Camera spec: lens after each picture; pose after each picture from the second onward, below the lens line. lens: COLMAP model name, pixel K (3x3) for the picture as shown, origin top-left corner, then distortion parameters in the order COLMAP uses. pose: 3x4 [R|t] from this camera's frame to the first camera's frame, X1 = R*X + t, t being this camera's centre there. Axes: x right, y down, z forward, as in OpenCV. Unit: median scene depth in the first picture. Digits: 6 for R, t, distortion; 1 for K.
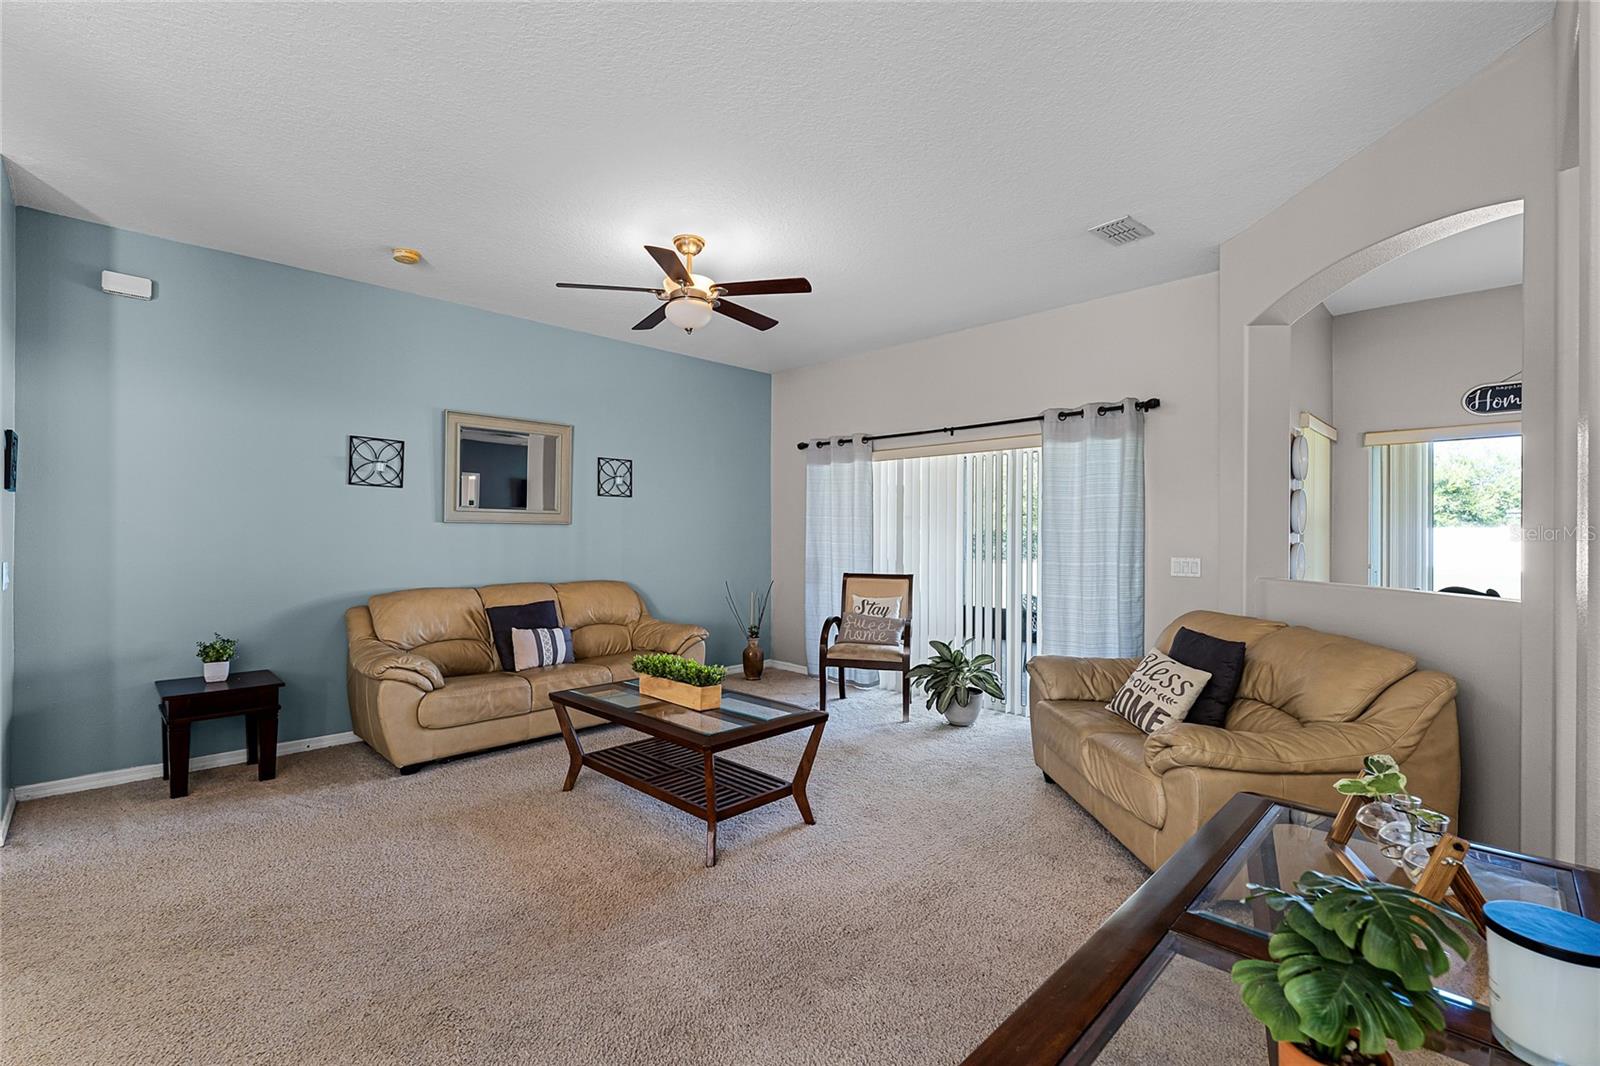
lens RADIAL K [[710.4, 0, 800.0], [0, 710.4, 533.0], [0, 0, 1]] dist [0.001894, 0.000019]
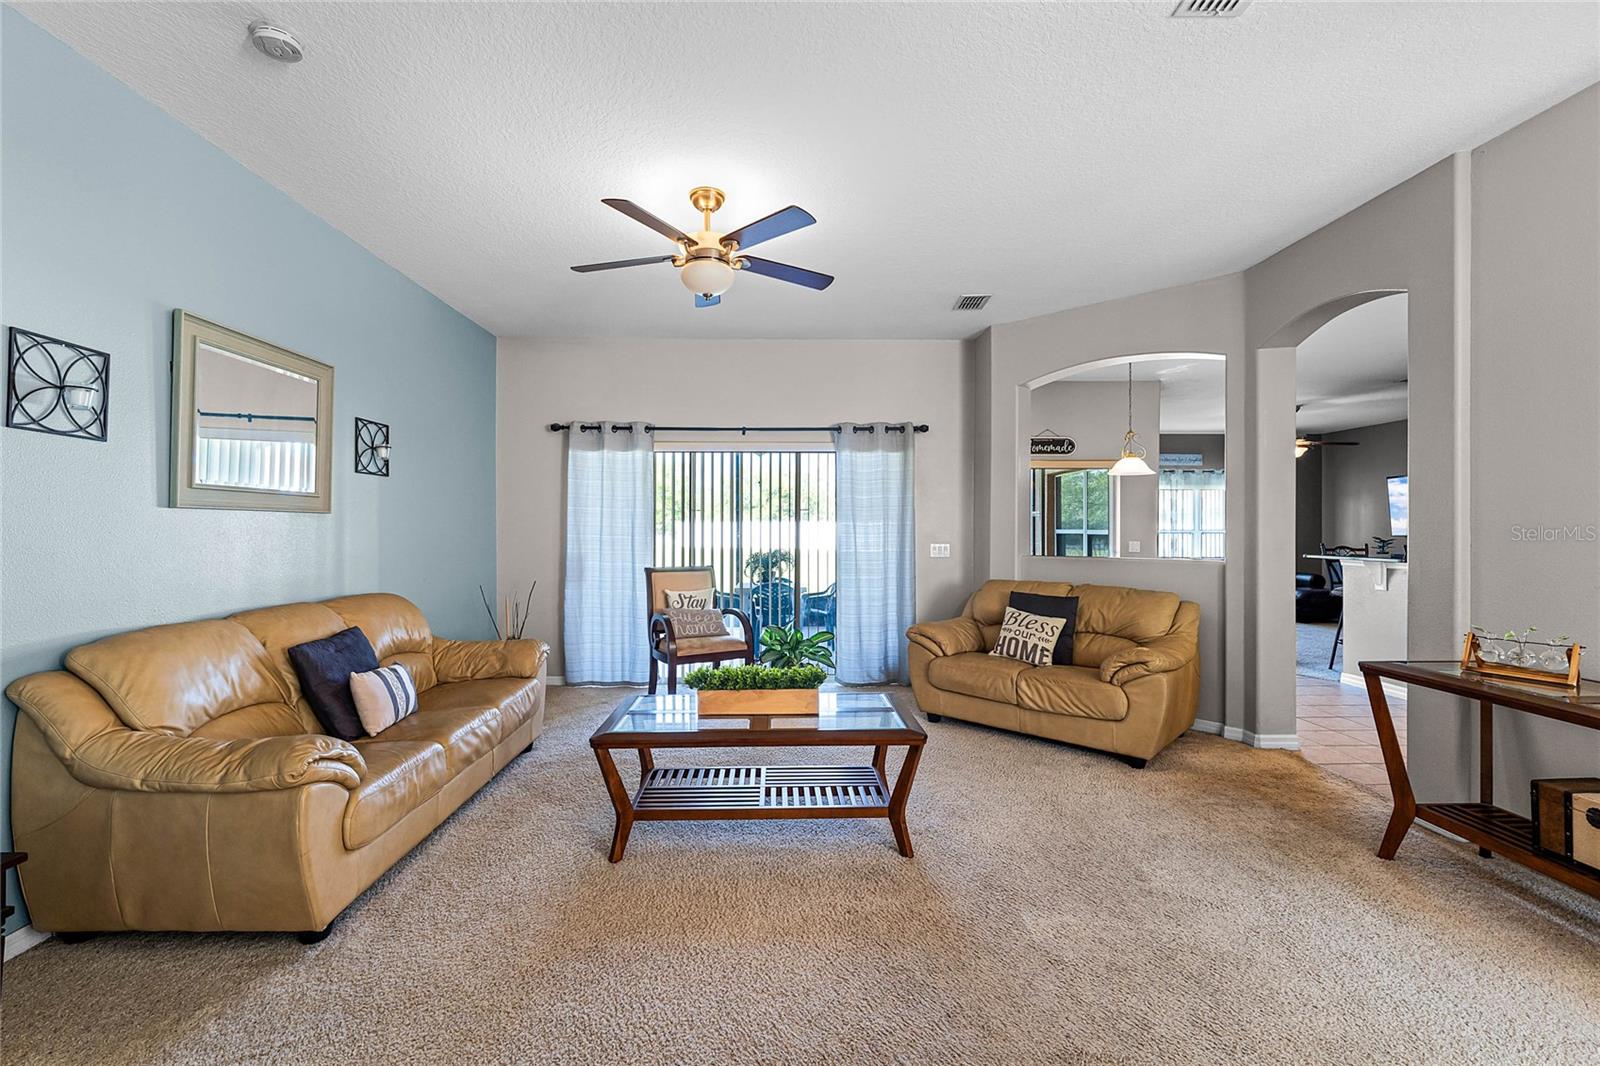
lens RADIAL K [[683.8, 0, 799.2], [0, 683.8, 526.3], [0, 0, 1]] dist [-0.000877, -0.000271]
pose [[0.692264, -0.001185, 0.721643, -0.573094], [0.000961, 0.999999, 0.000720, 0.000414], [-0.721644, 0.000195, 0.692265, 0.272824]]
